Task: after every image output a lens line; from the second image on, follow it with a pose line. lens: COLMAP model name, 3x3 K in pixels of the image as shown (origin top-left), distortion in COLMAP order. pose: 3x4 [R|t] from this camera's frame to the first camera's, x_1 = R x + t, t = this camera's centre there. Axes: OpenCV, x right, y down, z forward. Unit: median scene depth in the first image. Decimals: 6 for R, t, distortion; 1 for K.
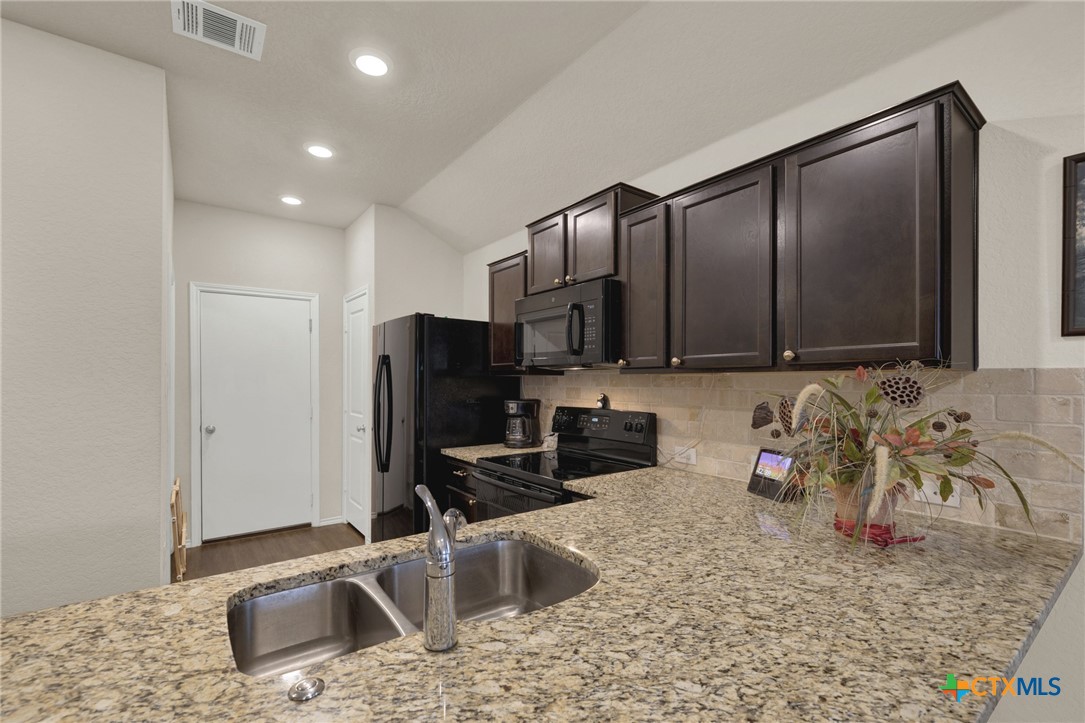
lens RADIAL K [[468.7, 0, 538.5], [0, 468.7, 379.5], [0, 0, 1]] dist [-0.000409, 0.002255]
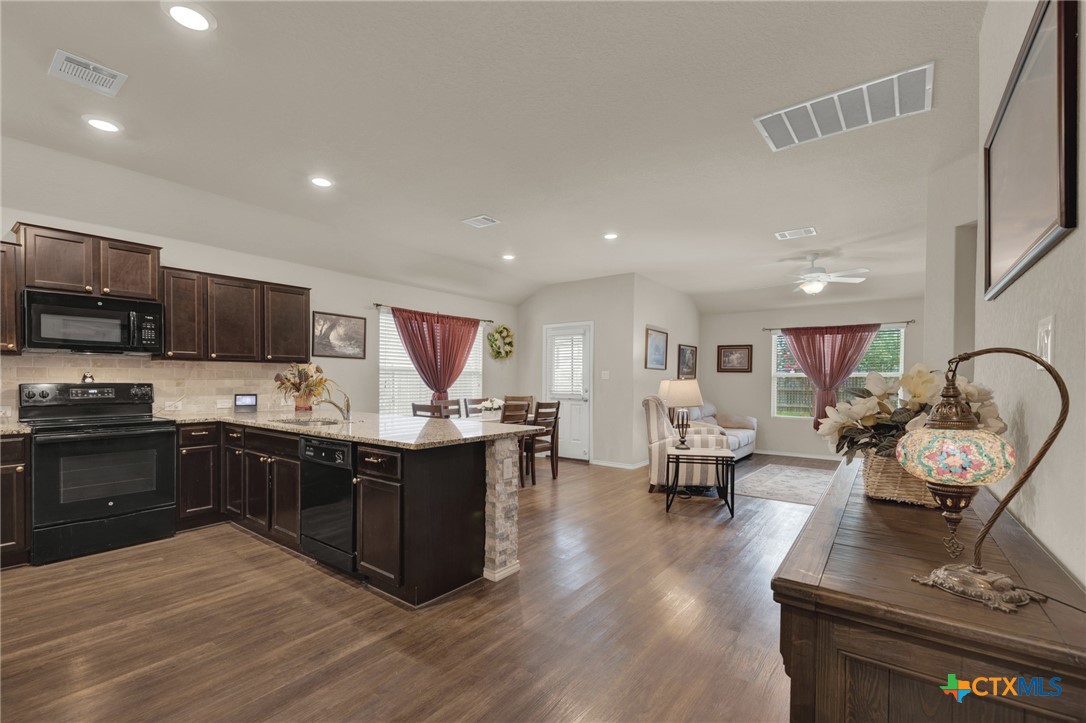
lens RADIAL K [[469.1, 0, 551.6], [0, 469.1, 391.2], [0, 0, 1]] dist [-0.000409, 0.002255]
pose [[-0.292725, -0.030528, 0.955709, -2.026020], [-0.011267, 0.999531, 0.028477, 0.040918], [-0.956130, -0.002432, -0.292931, 0.158034]]
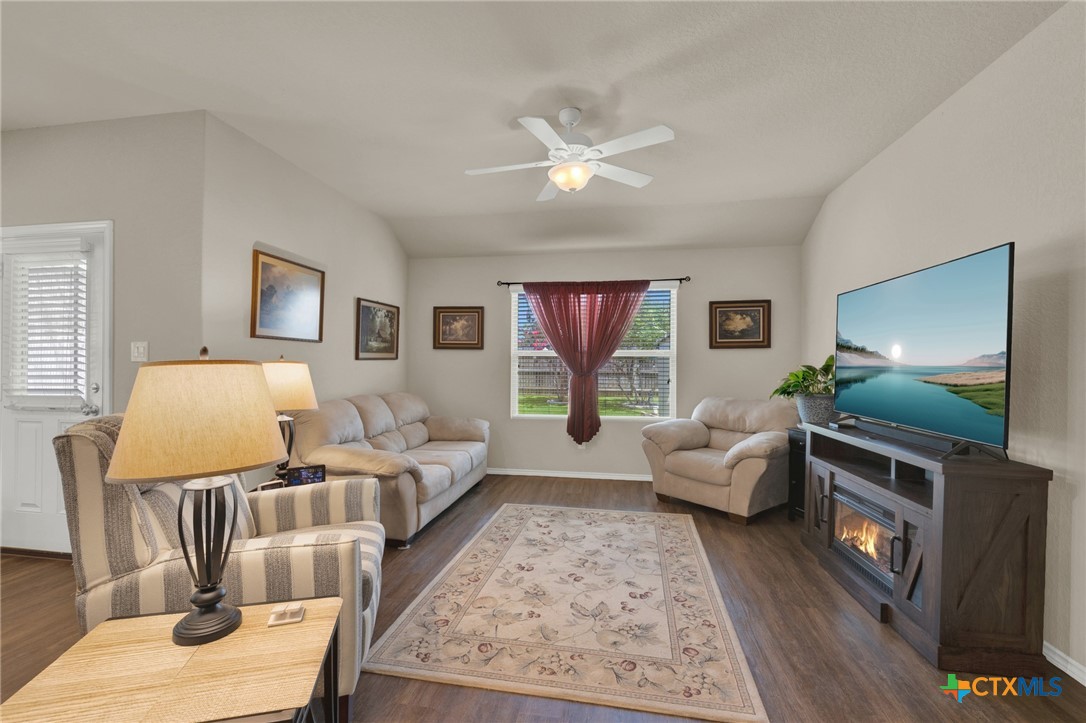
lens RADIAL K [[469.1, 0, 537.2], [0, 469.1, 360.7], [0, 0, 1]] dist [-0.000409, 0.002255]
pose [[-0.687715, -0.008651, 0.725929, -0.775519], [-0.011269, 0.999936, 0.001240, 0.031826], [-0.725893, -0.007327, -0.687769, -1.090314]]
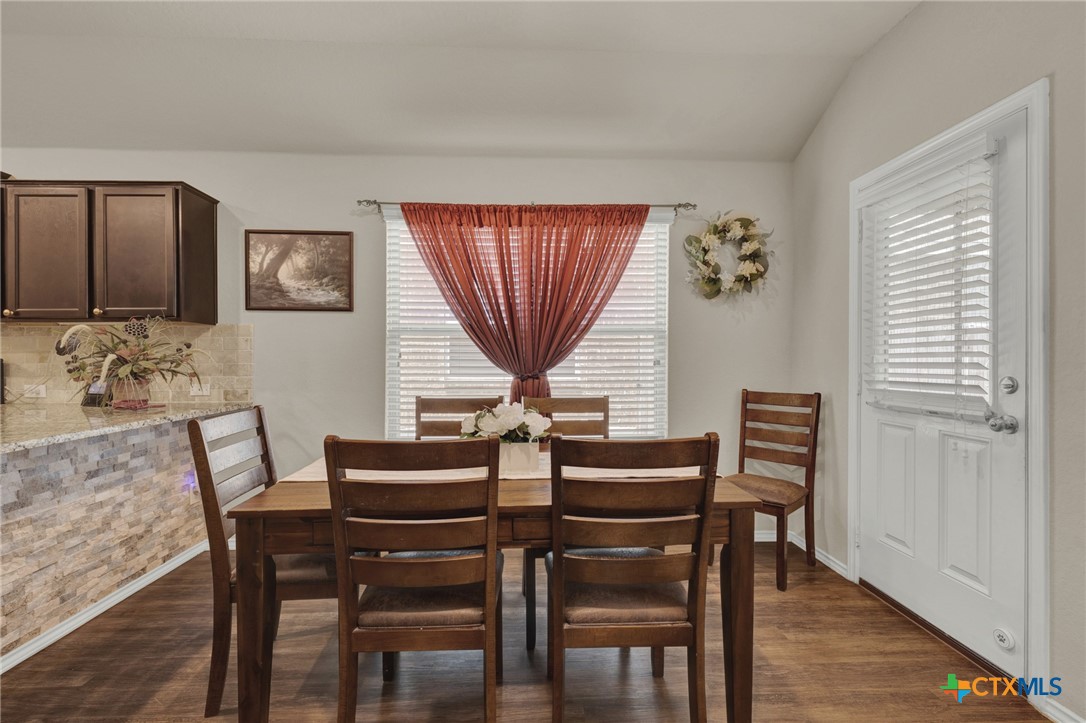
lens RADIAL K [[469.1, 0, 539.7], [0, 469.1, 358.2], [0, 0, 1]] dist [-0.000409, 0.002255]
pose [[0.564183, -0.010338, 0.825585, 0.046081], [0.003113, 0.999941, 0.010394, 0.073517], [-0.825644, -0.003295, 0.564182, -0.880301]]
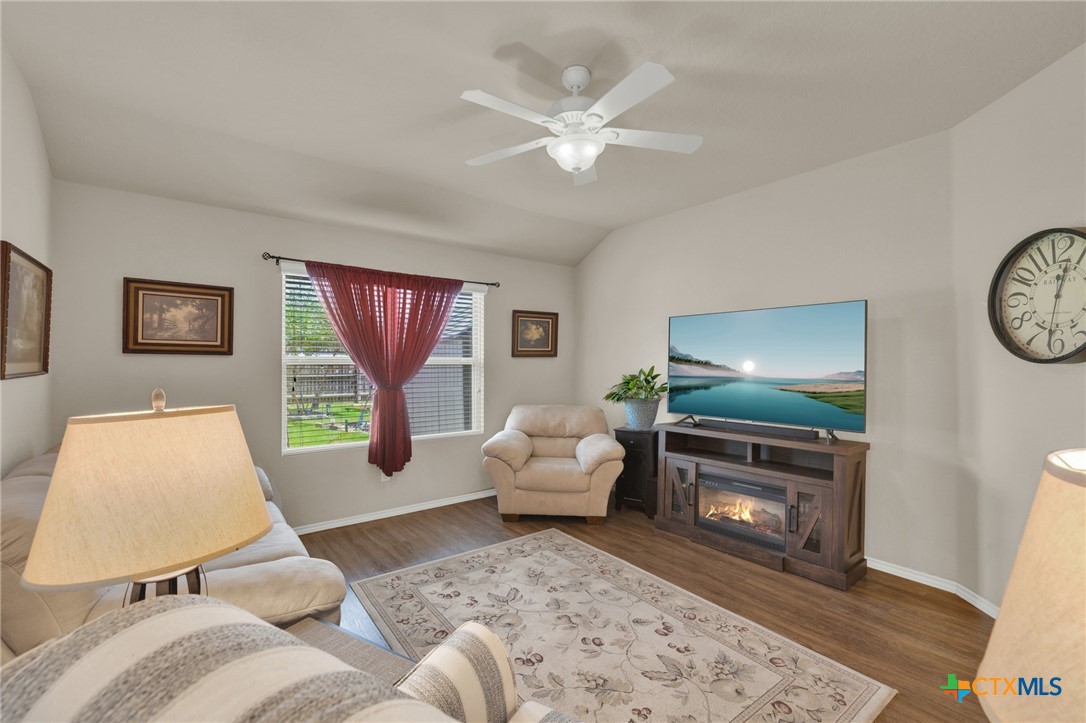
lens RADIAL K [[469.1, 0, 535.2], [0, 469.1, 364.0], [0, 0, 1]] dist [-0.000409, 0.002255]
pose [[-0.999886, -0.009967, -0.011352, 0.281331], [-0.009994, 0.999947, 0.002342, -0.007250], [0.011328, 0.002456, -0.999933, -0.987724]]
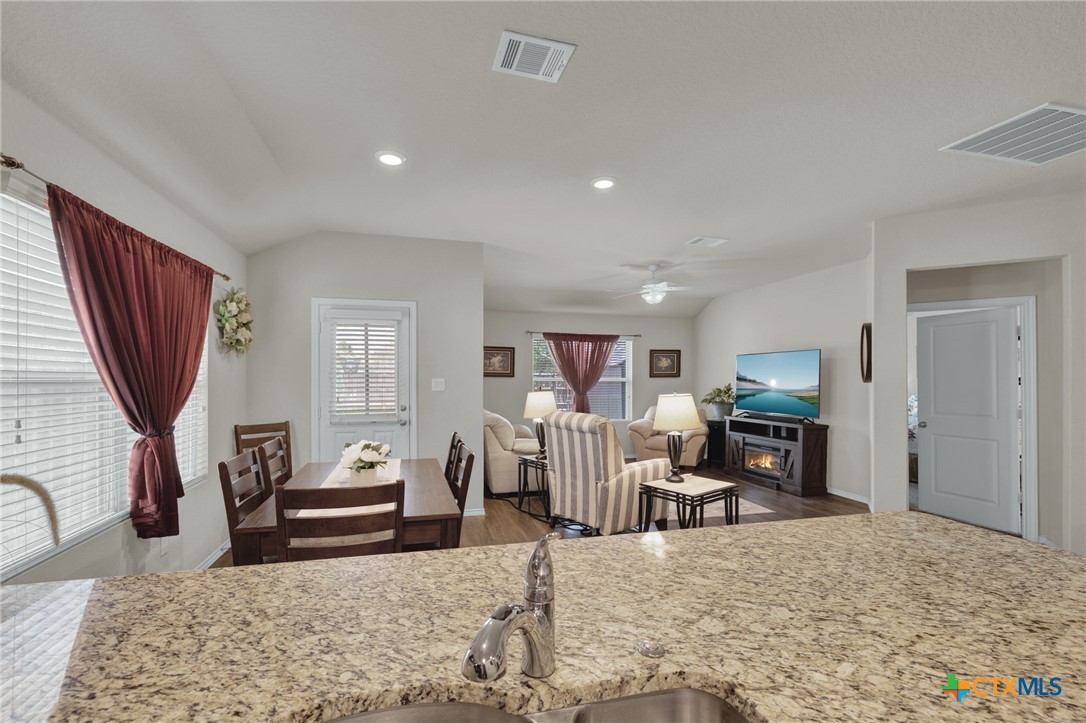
lens RADIAL K [[469.1, 0, 534.8], [0, 469.1, 378.7], [0, 0, 1]] dist [-0.000409, 0.002255]
pose [[-0.927827, -0.010565, 0.372862, -0.220200], [-0.011145, 0.999938, 0.000600, -0.016302], [-0.372845, -0.003599, -0.927887, 0.751380]]
